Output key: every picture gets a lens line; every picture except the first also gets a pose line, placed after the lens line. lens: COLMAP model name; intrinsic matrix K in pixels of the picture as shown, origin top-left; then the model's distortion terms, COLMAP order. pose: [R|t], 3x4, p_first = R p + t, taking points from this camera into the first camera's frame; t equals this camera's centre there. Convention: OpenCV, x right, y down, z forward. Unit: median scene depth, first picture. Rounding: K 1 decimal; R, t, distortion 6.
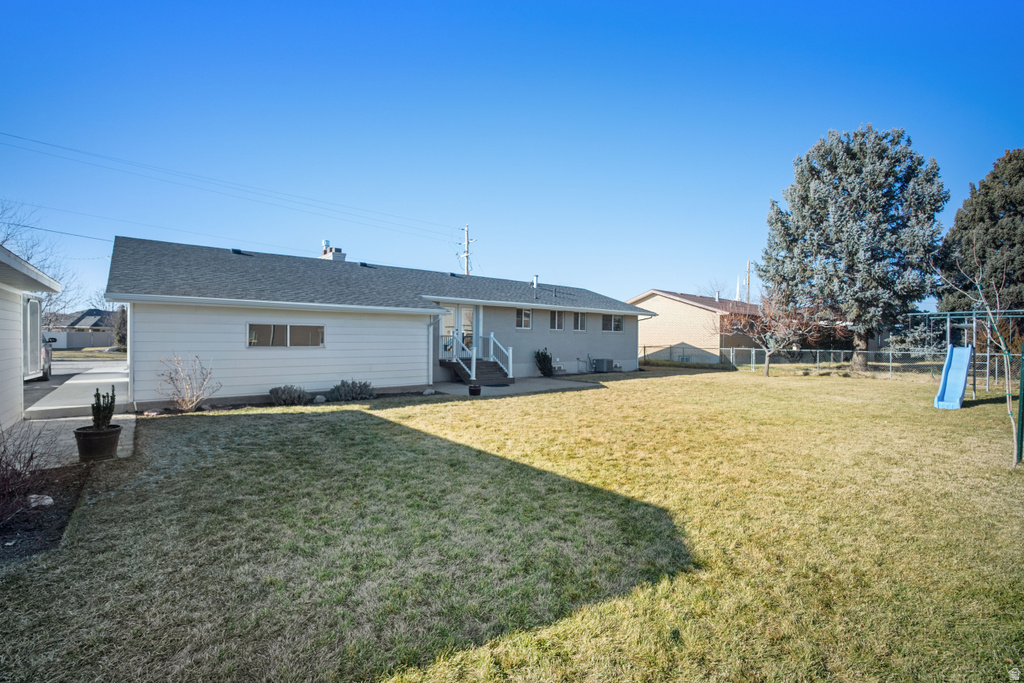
lens RADIAL K [[447.0, 0, 512.0], [0, 447.0, 341.5], [0, 0, 1]] dist [-0.002872, -0.000366]
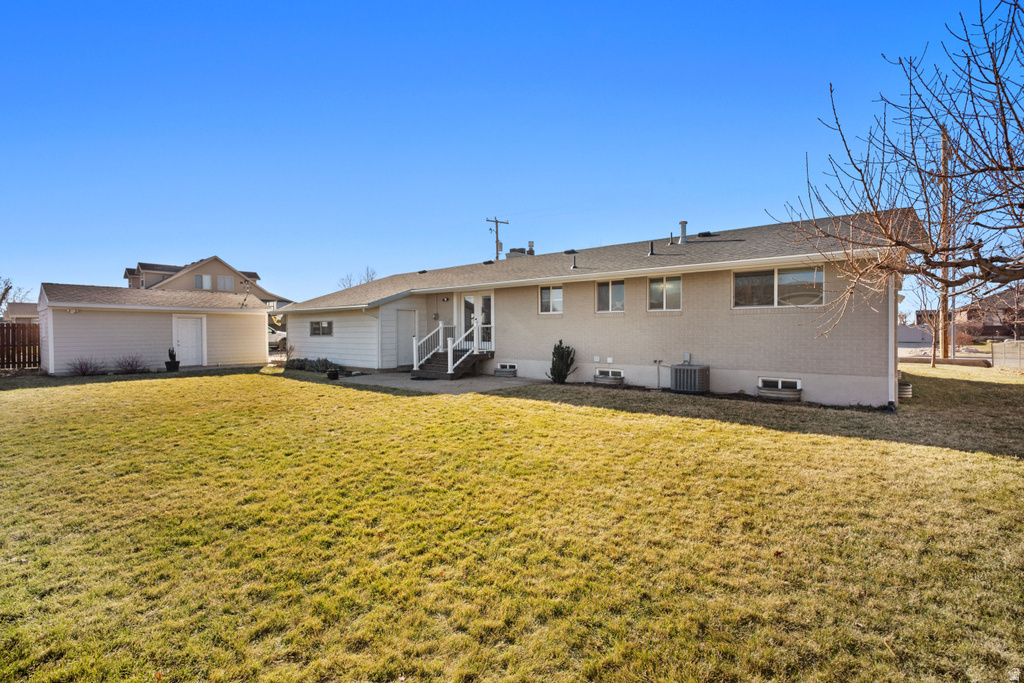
lens RADIAL K [[461.8, 0, 512.0], [0, 461.8, 341.5], [0, 0, 1]] dist [-0.002326, -0.000051]
pose [[0.224508, 0.009587, -0.974425, 0.738414], [-0.000778, 0.999953, 0.009659, 0.009875], [0.974472, -0.001411, 0.224505, 0.750121]]
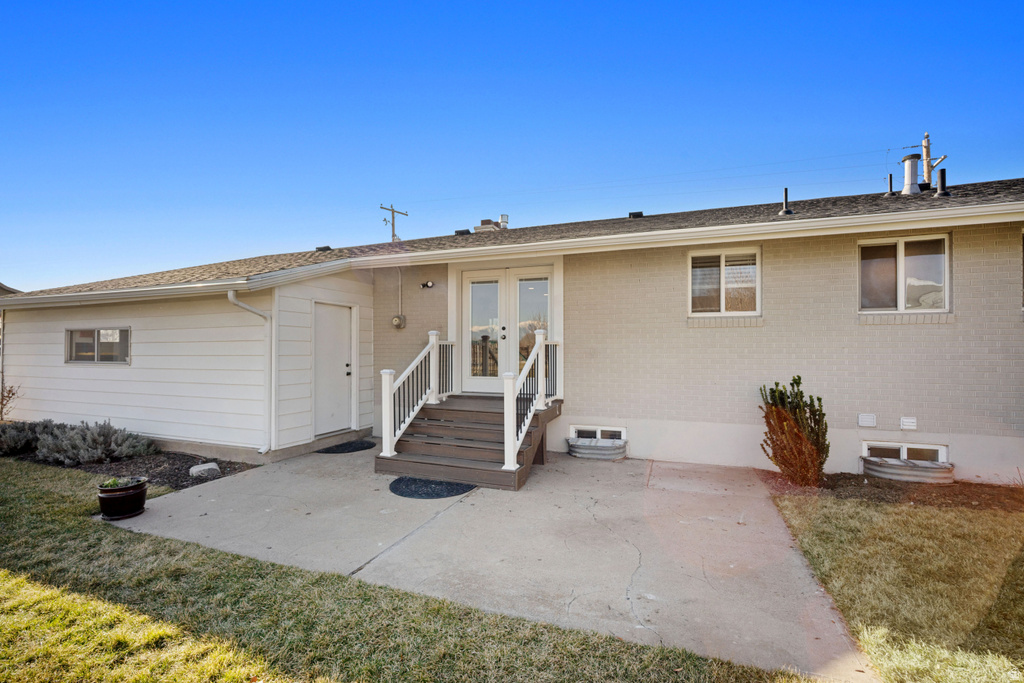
lens RADIAL K [[461.8, 0, 512.0], [0, 461.8, 341.5], [0, 0, 1]] dist [-0.002326, -0.000051]
pose [[0.511959, -0.029768, -0.858494, 0.240462], [0.000430, 0.999408, -0.034397, 0.002651], [0.859010, 0.017241, 0.511669, 0.683439]]
